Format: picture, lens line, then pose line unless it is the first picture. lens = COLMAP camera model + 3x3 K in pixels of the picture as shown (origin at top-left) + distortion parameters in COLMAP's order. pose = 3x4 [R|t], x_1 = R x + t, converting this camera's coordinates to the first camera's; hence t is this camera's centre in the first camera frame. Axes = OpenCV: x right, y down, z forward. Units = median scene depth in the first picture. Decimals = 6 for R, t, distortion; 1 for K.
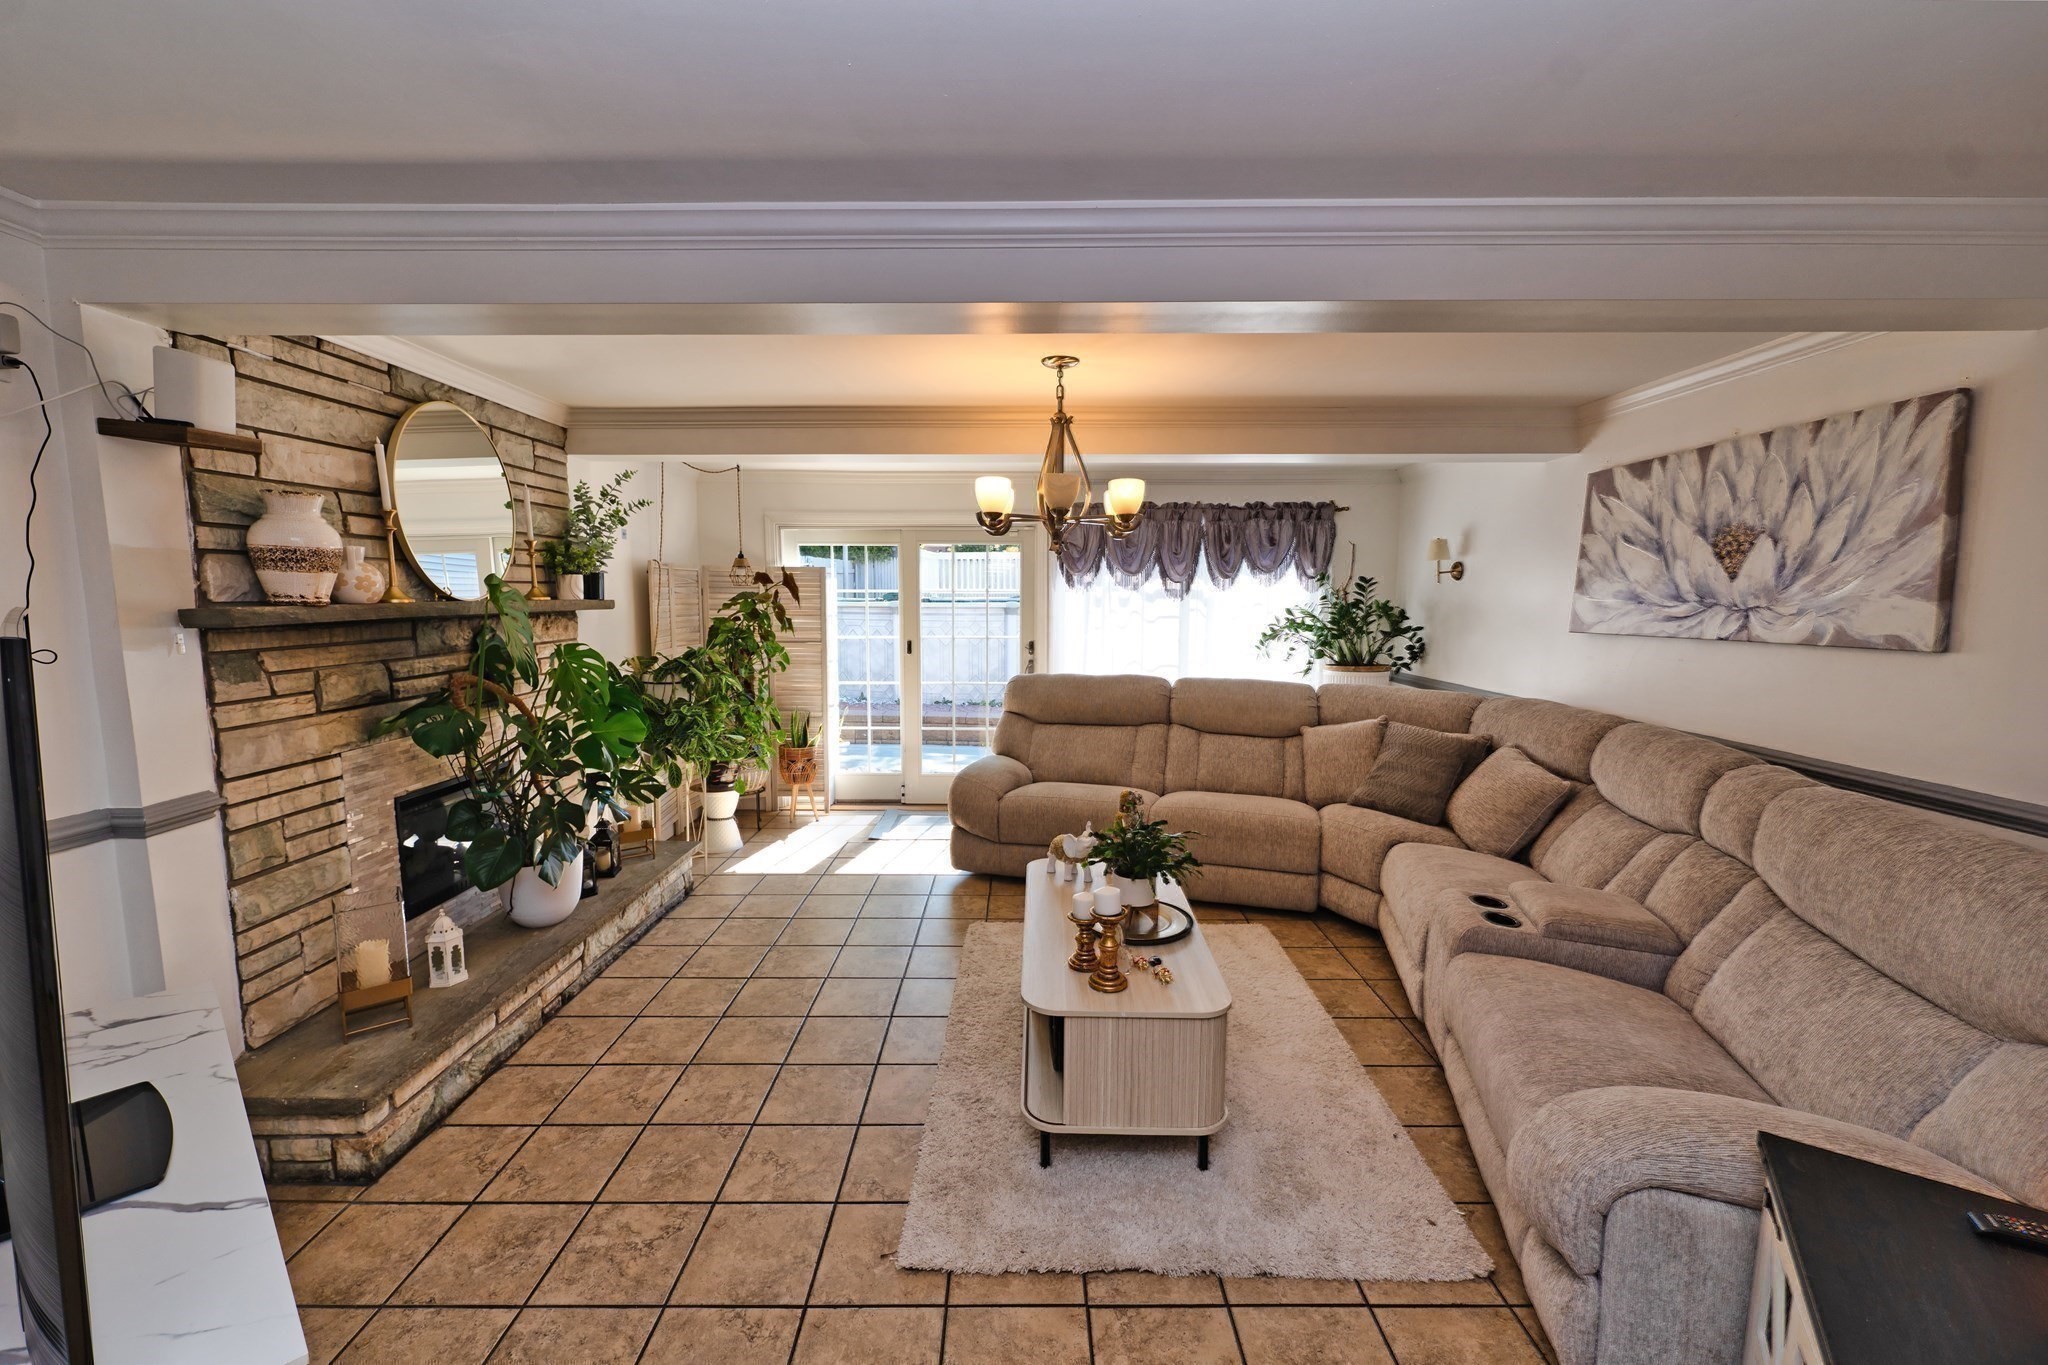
lens RADIAL K [[836.9, 0, 1023.4], [0, 836.9, 685.9], [0, 0, 1]] dist [0.000757, 0.000145]
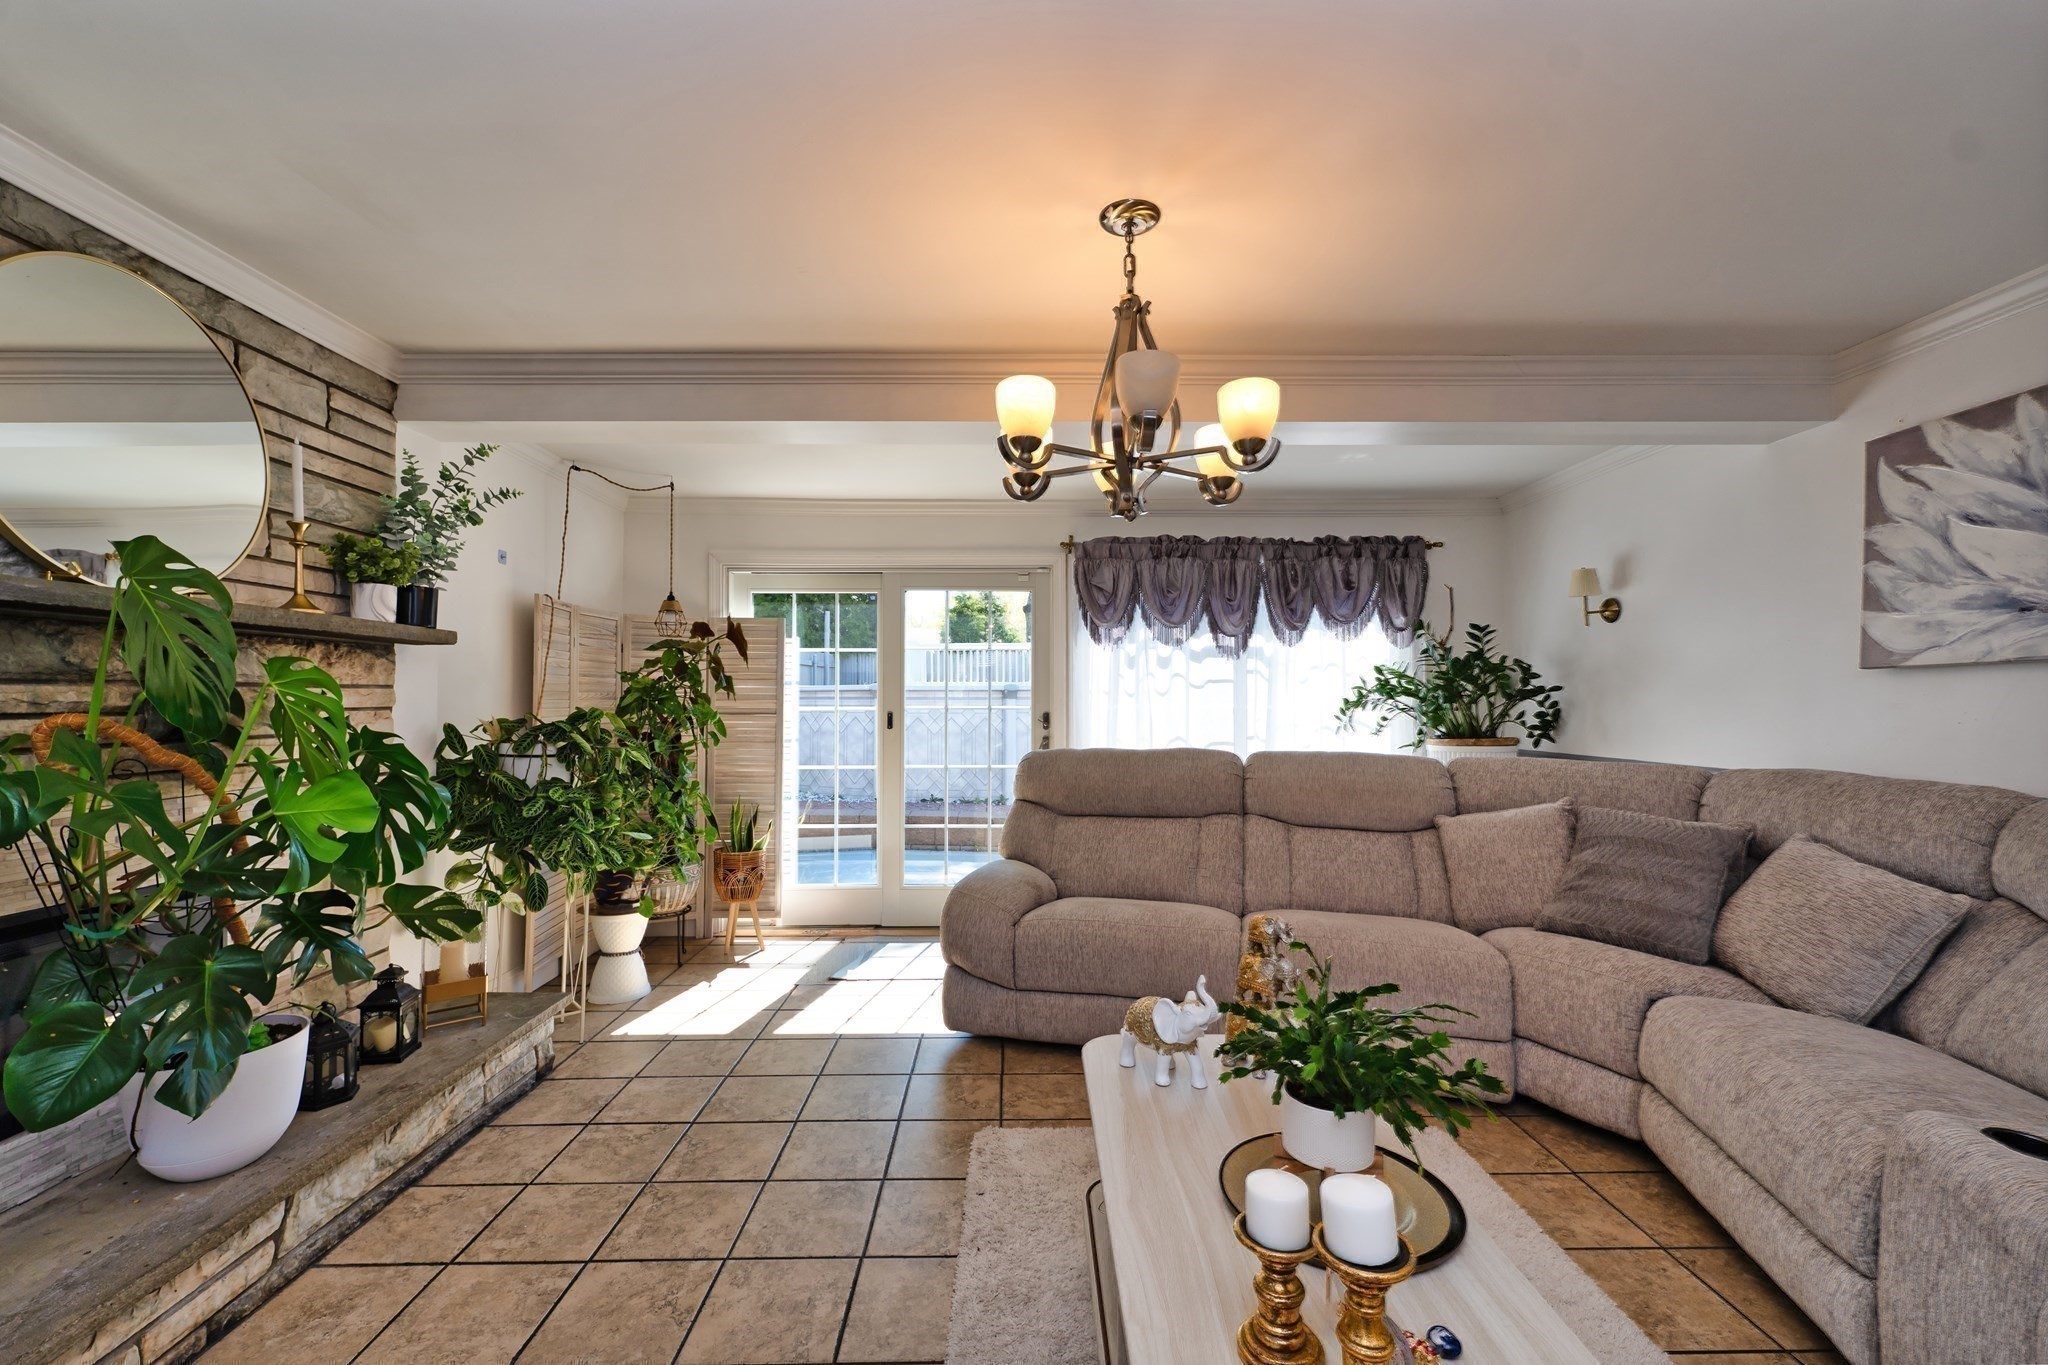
lens RADIAL K [[835.1, 0, 1024.9], [0, 835.1, 689.5], [0, 0, 1]] dist [0.000031, 0.000071]
pose [[0.999824, -0.002409, 0.018628, -0.033605], [0.004685, 0.992378, -0.123144, 0.028930], [-0.018189, 0.123209, 0.992214, 0.299919]]
